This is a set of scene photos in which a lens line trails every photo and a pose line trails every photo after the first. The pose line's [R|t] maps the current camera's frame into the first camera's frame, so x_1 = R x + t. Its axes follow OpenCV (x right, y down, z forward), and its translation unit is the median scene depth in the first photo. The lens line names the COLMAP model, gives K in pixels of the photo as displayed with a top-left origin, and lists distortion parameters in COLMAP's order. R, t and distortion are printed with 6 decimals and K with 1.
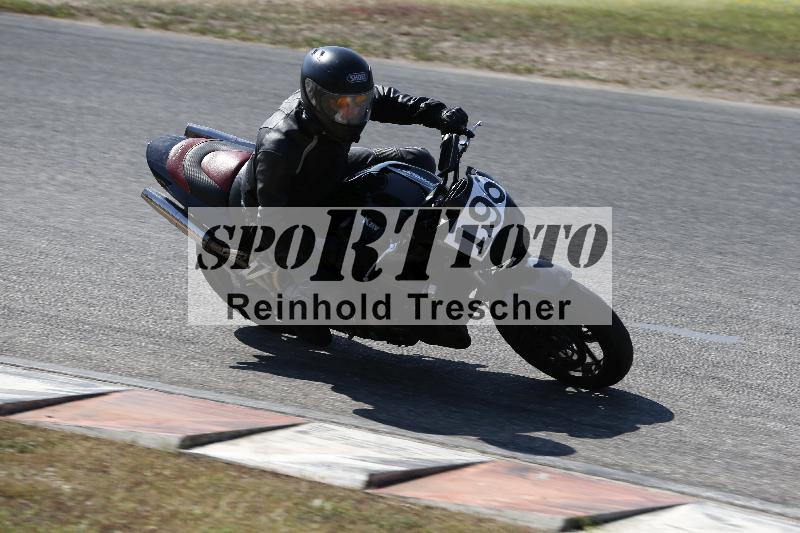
lens RADIAL K [[4576.7, 0, 411.0], [0, 4576.7, 188.3], [0, 0, 1]] dist [1.673898, 0.000000]
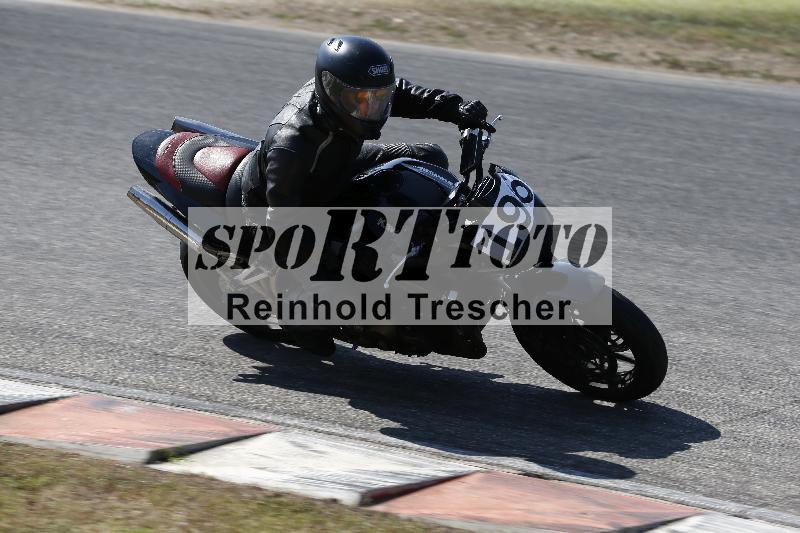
lens RADIAL K [[4576.7, 0, 432.5], [0, 4576.7, 164.3], [0, 0, 1]] dist [1.673898, 0.000000]
pose [[0.995304, -0.005864, 0.096625, -0.087196], [0.004882, 0.999934, 0.010396, -0.013981], [-0.096680, -0.009875, 0.995267, 0.069115]]
